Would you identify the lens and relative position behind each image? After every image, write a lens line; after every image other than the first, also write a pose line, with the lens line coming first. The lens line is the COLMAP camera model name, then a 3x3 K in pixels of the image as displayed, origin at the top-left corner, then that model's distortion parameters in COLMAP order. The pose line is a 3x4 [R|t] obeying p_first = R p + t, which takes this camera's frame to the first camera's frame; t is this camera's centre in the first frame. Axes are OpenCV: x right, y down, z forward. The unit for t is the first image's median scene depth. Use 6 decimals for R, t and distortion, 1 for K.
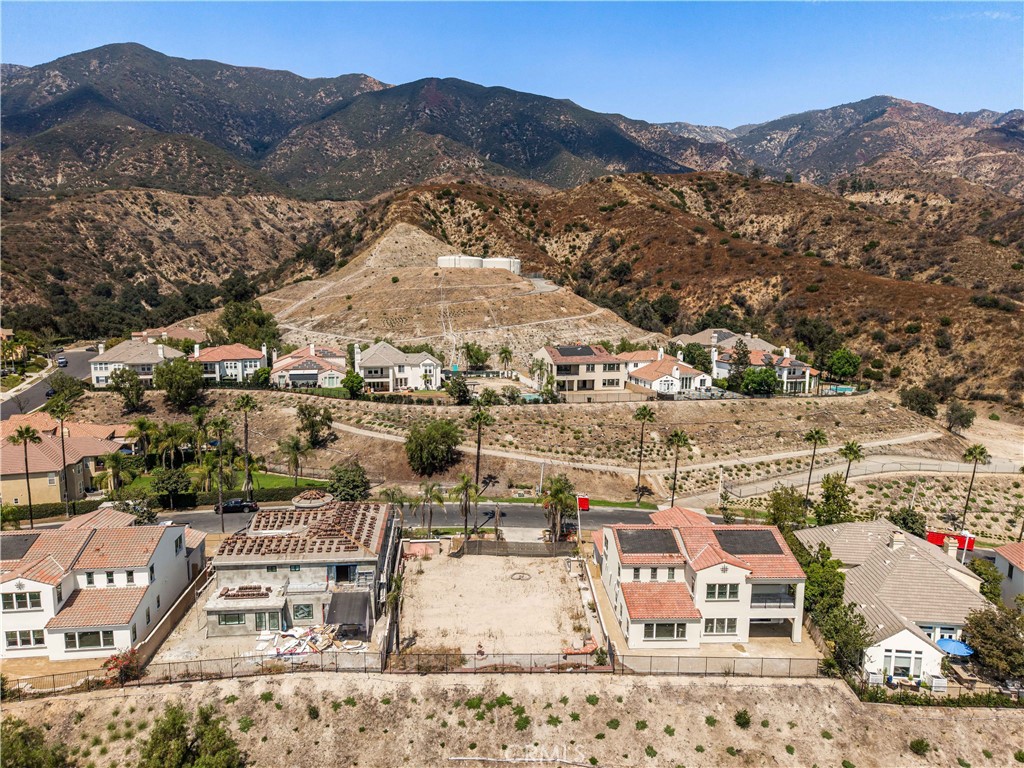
lens RADIAL K [[683.9, 0, 513.0], [0, 683.9, 384.1], [0, 0, 1]] dist [0.023936, -0.022150]
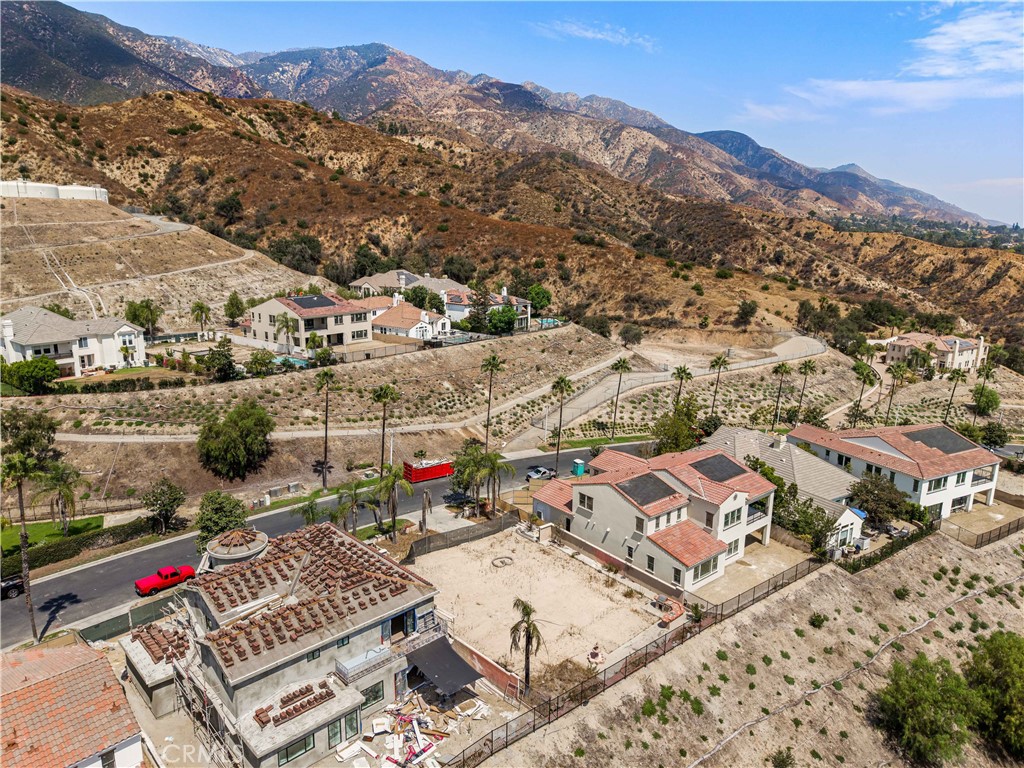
lens RADIAL K [[683.9, 0, 514.0], [0, 683.9, 381.1], [0, 0, 1]] dist [0.023936, -0.022150]
pose [[0.788522, -0.134967, 0.600014, -0.130538], [0.084346, 0.990136, 0.111875, -0.013297], [-0.609195, -0.037607, 0.792128, 0.081853]]
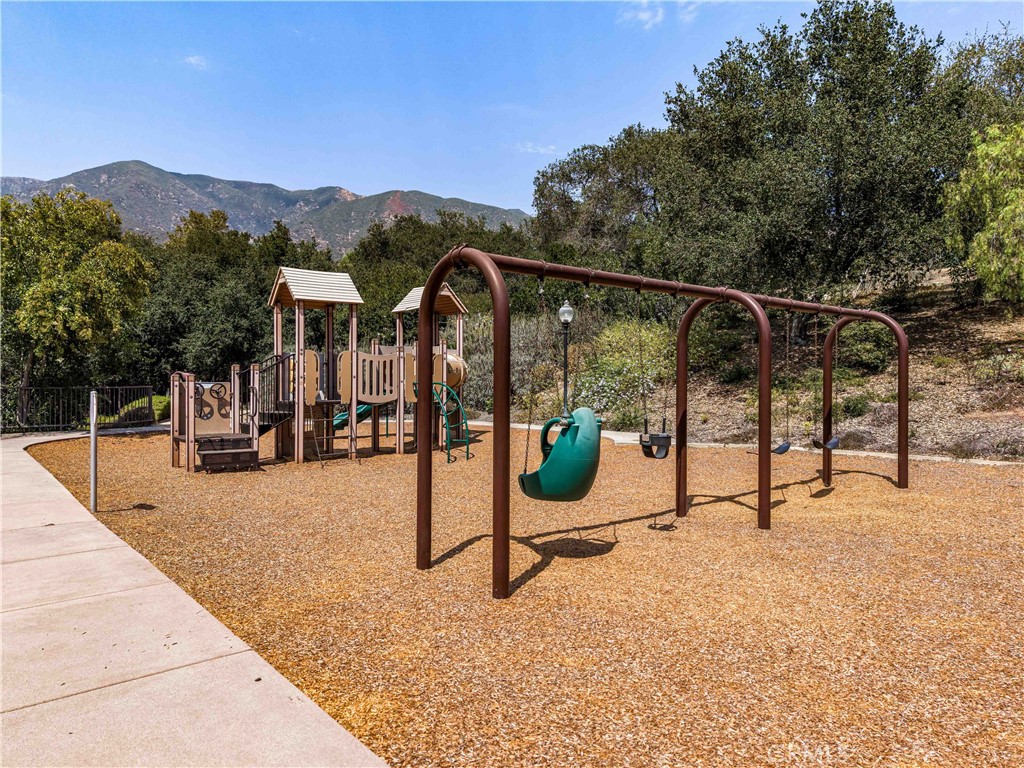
lens RADIAL K [[683.9, 0, 510.3], [0, 683.9, 383.2], [0, 0, 1]] dist [0.023936, -0.022150]
pose [[0.999414, -0.007473, 0.033407, 0.235351], [0.012206, 0.989533, -0.143792, 0.347448], [-0.031983, 0.144115, 0.989044, -0.796281]]
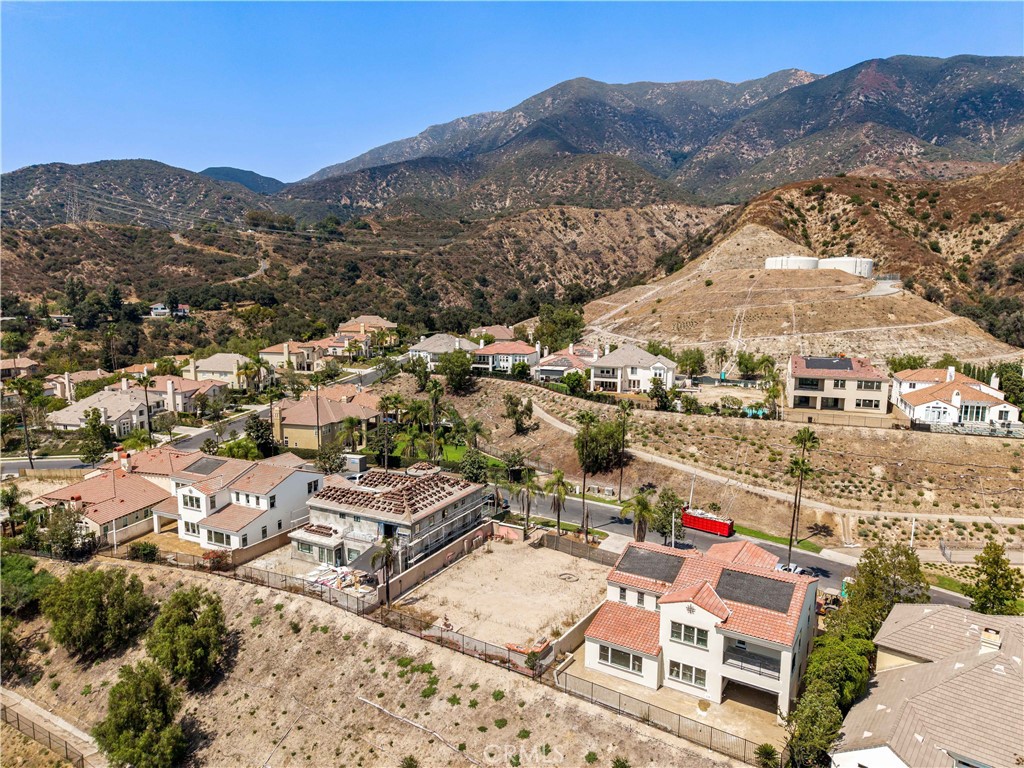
lens RADIAL K [[683.9, 0, 511.7], [0, 683.9, 387.8], [0, 0, 1]] dist [0.023936, -0.022150]
pose [[0.831542, 0.079711, -0.549713, 0.128136], [-0.081265, 0.996459, 0.021564, -0.002272], [0.549485, 0.026741, 0.835075, 0.031724]]
